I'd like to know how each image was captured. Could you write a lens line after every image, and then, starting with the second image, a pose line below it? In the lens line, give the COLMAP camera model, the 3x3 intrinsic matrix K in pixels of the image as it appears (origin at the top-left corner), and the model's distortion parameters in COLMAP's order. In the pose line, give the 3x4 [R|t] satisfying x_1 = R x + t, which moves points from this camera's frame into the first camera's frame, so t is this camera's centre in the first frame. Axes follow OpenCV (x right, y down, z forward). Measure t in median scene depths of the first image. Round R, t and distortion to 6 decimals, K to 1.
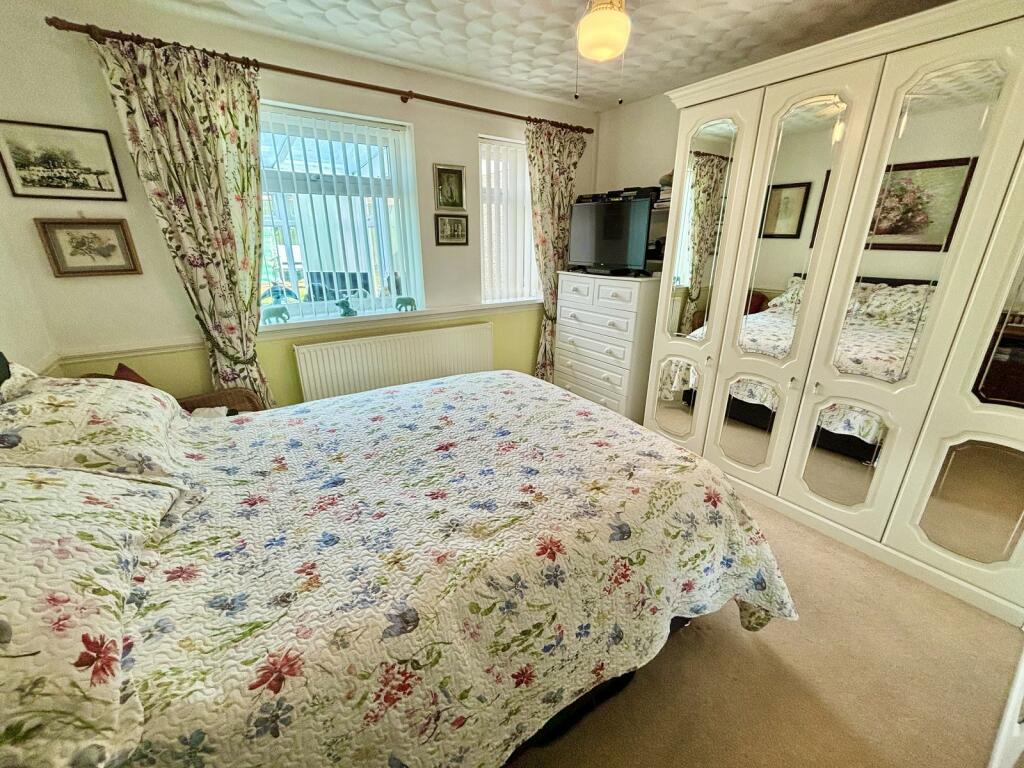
lens RADIAL K [[411.9, 0, 510.3], [0, 411.9, 386.0], [0, 0, 1]] dist [-0.001118, -0.002060]
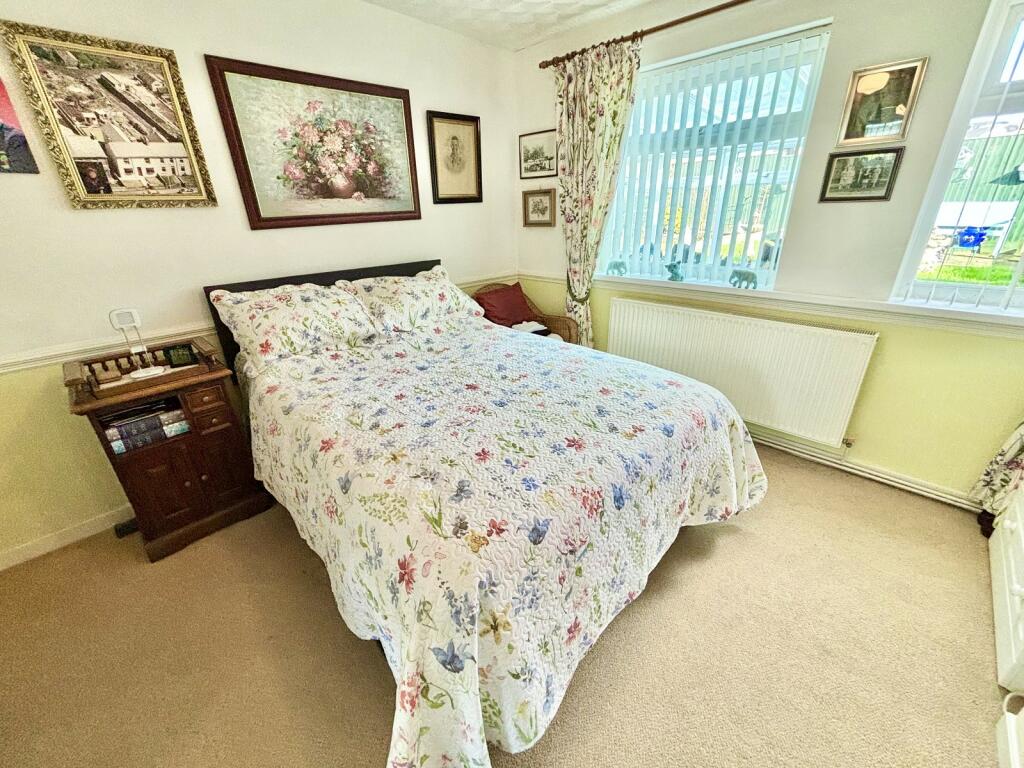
lens RADIAL K [[411.9, 0, 510.3], [0, 411.9, 386.0], [0, 0, 1]] dist [-0.001118, -0.002060]
pose [[0.175015, 0.385124, -0.906118, 0.767702], [-0.304190, 0.896447, 0.322260, -0.219543], [0.936396, 0.219232, 0.274043, 0.665433]]
